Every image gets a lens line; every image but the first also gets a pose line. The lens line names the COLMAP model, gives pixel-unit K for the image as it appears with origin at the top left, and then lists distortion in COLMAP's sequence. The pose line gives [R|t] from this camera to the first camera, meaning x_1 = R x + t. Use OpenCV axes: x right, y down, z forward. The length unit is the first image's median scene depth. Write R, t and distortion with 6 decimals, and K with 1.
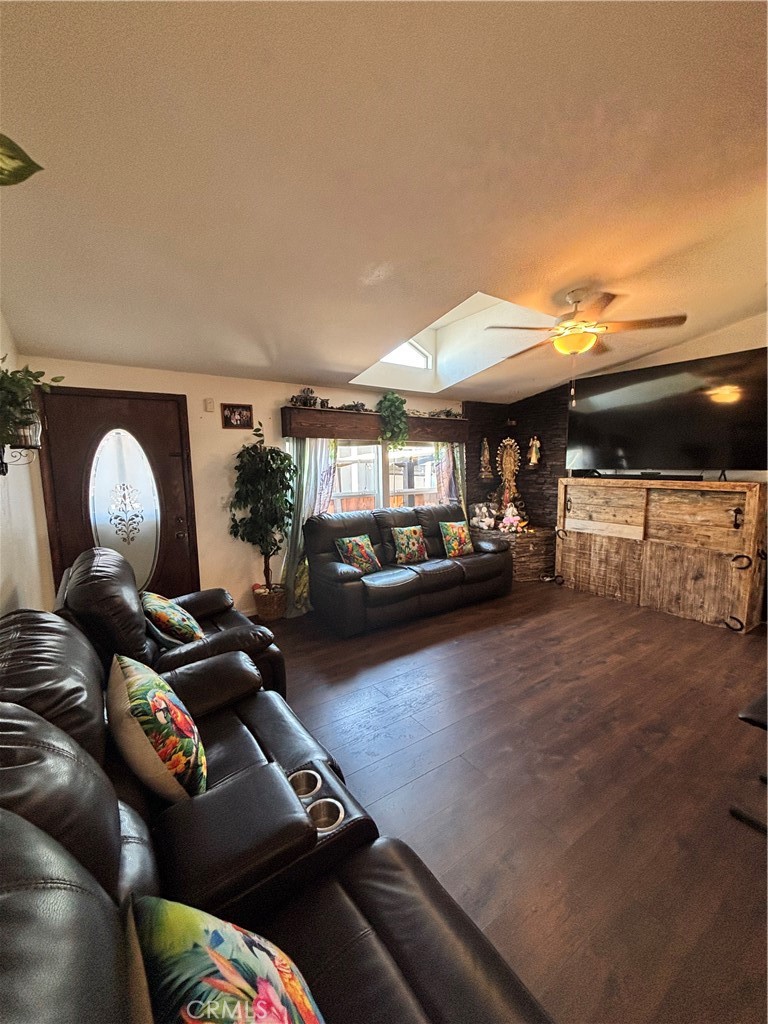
lens RADIAL K [[419.1, 0, 376.8], [0, 419.1, 508.9], [0, 0, 1]] dist [-0.001721, -0.000349]
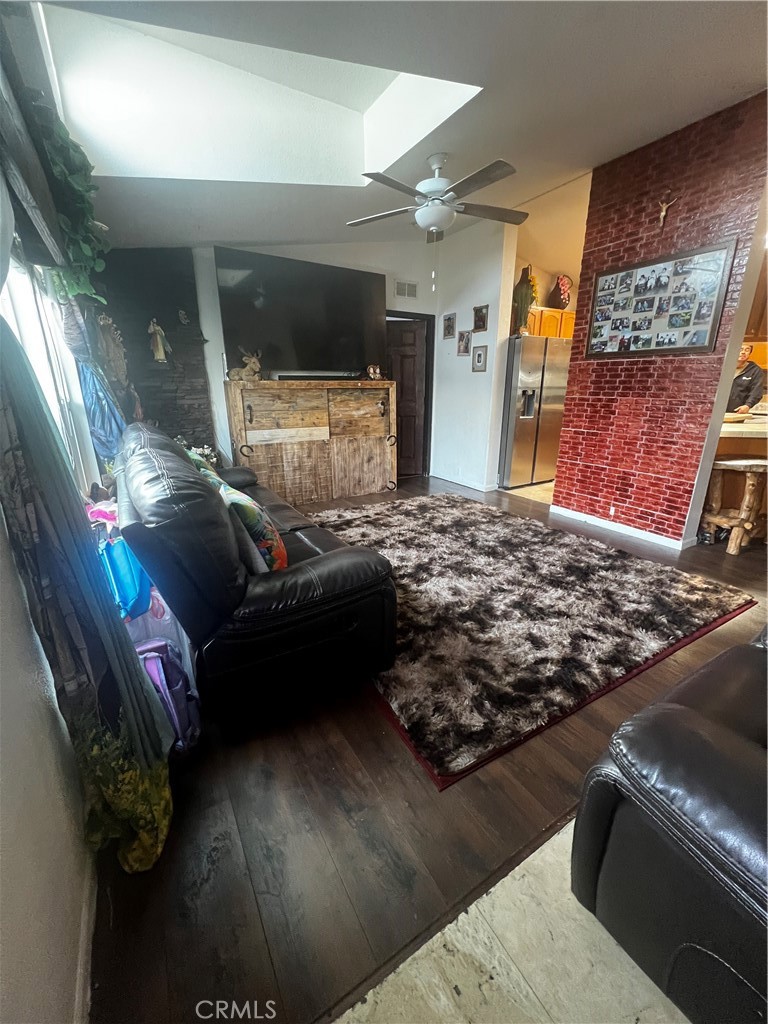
lens RADIAL K [[410.4, 0, 384.3], [0, 410.4, 508.8], [0, 0, 1]] dist [0.000001, 0.000107]
pose [[0.036963, -0.281081, 0.958972, -0.370117], [0.107932, 0.955137, 0.275797, -0.025944], [-0.993471, 0.093309, 0.065642, 0.704450]]
